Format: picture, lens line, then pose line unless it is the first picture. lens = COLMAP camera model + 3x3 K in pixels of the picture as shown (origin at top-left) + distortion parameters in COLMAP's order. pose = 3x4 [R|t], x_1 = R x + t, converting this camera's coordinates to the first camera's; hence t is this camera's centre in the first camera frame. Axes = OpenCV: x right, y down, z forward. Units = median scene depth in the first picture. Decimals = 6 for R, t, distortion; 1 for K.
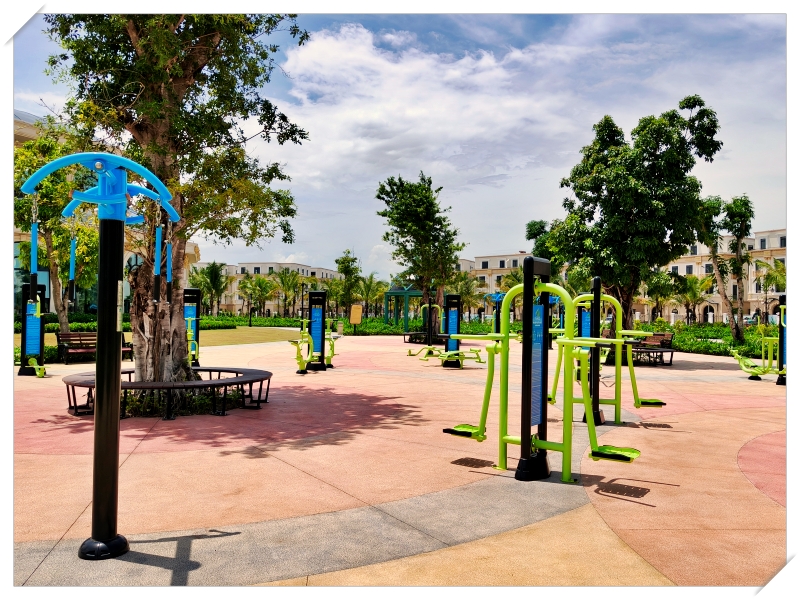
lens RADIAL K [[637.3, 0, 410.6], [0, 637.3, 337.5], [0, 0, 1]] dist [0.007657, -0.000854]
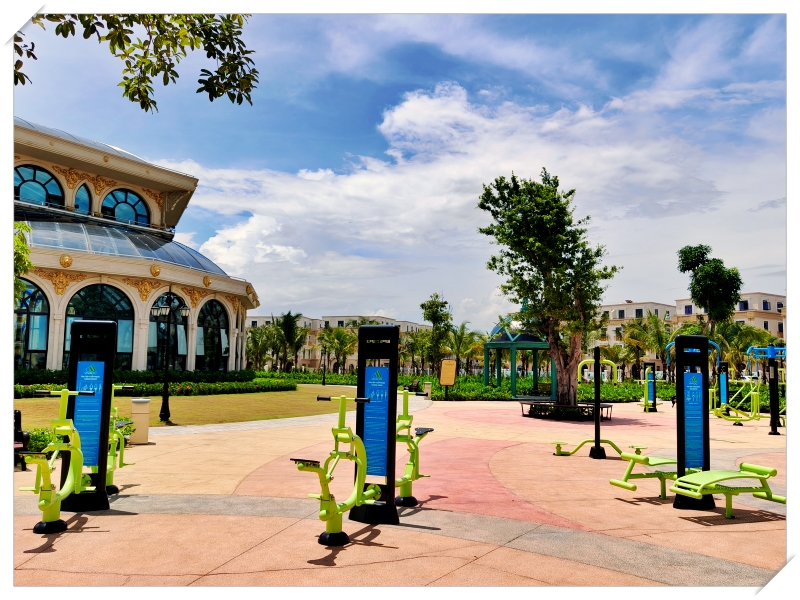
lens RADIAL K [[637.3, 0, 415.8], [0, 637.3, 323.7], [0, 0, 1]] dist [0.007657, -0.000854]
pose [[0.990832, -0.003548, -0.135056, -0.028299], [-0.011422, 0.993877, -0.109904, -0.014814], [0.134619, 0.110439, 0.984724, 0.316783]]
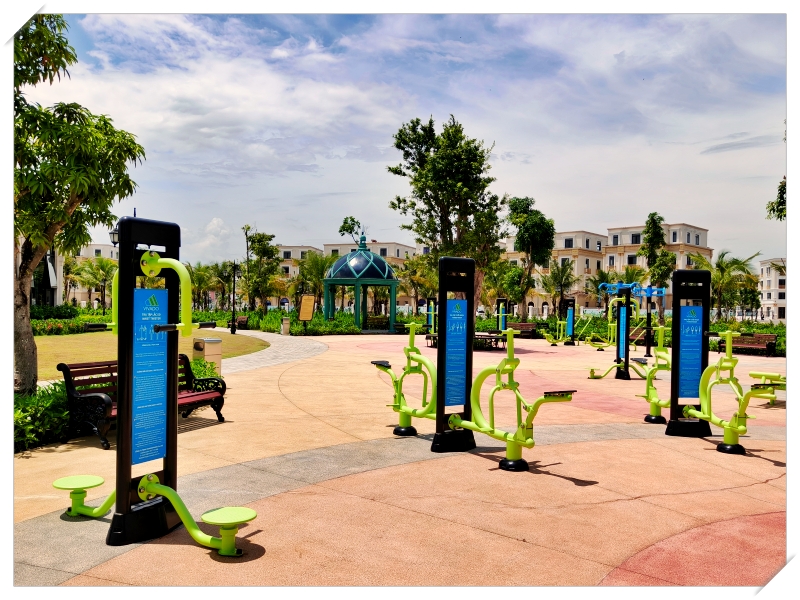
lens RADIAL K [[637.3, 0, 396.4], [0, 637.3, 322.2], [0, 0, 1]] dist [0.007657, -0.000854]
pose [[0.957689, 0.000001, 0.287804, -0.256017], [0.003174, 0.999939, -0.010566, -0.015188], [-0.287786, 0.011033, 0.957631, 0.318394]]
